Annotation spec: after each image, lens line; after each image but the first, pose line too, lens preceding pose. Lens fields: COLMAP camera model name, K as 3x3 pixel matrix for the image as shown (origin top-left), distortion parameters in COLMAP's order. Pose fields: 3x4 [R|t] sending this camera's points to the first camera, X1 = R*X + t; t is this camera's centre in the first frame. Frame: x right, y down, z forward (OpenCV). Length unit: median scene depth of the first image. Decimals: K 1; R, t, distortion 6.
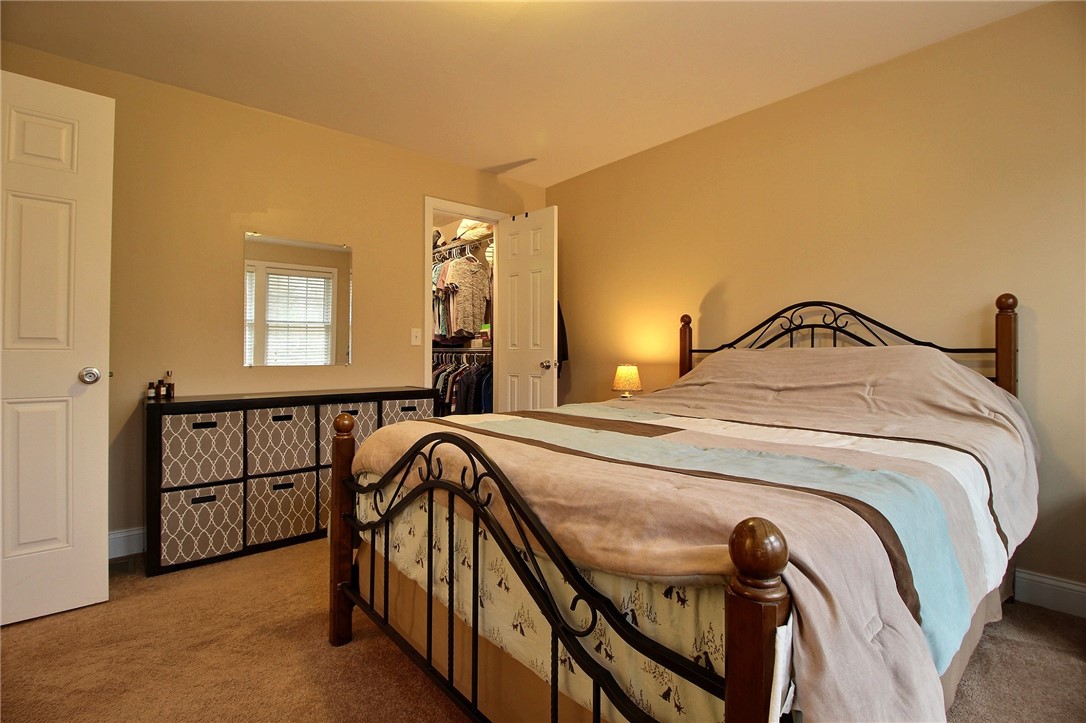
lens RADIAL K [[502.9, 0, 547.9], [0, 502.9, 355.1], [0, 0, 1]] dist [-0.005611, -0.009322]
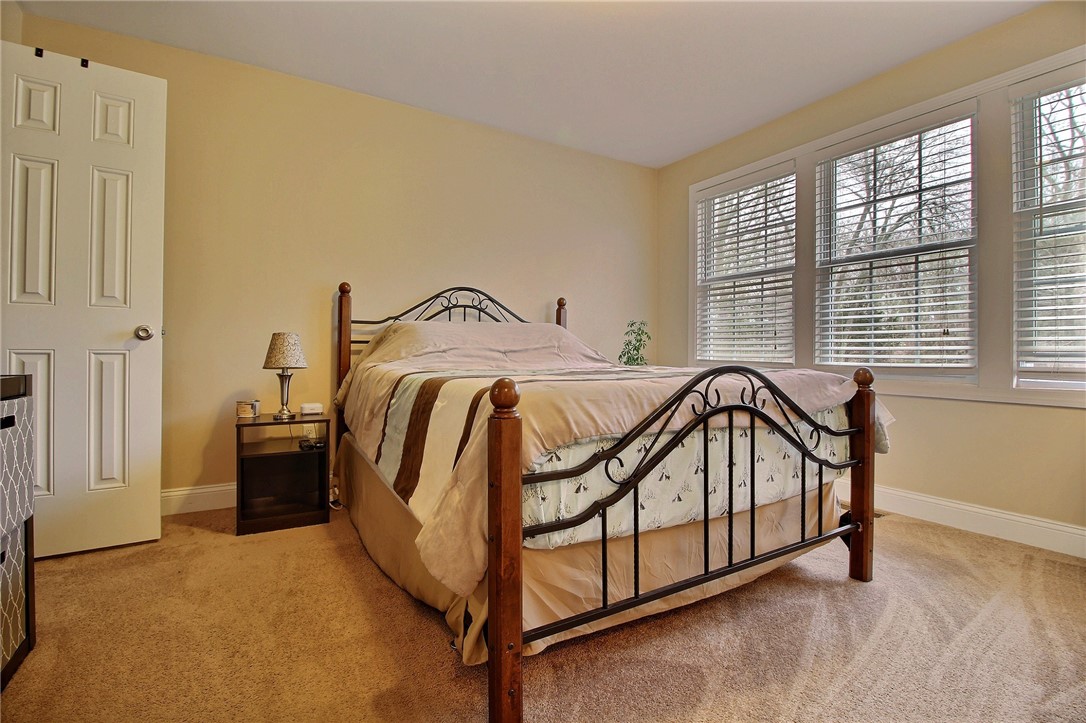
lens RADIAL K [[502.9, 0, 553.6], [0, 502.9, 353.8], [0, 0, 1]] dist [-0.005611, -0.009322]
pose [[0.158838, -0.005808, 0.987288, -0.736176], [0.001025, 0.999983, 0.005718, 0.058697], [-0.987304, 0.000104, 0.158842, 0.606200]]
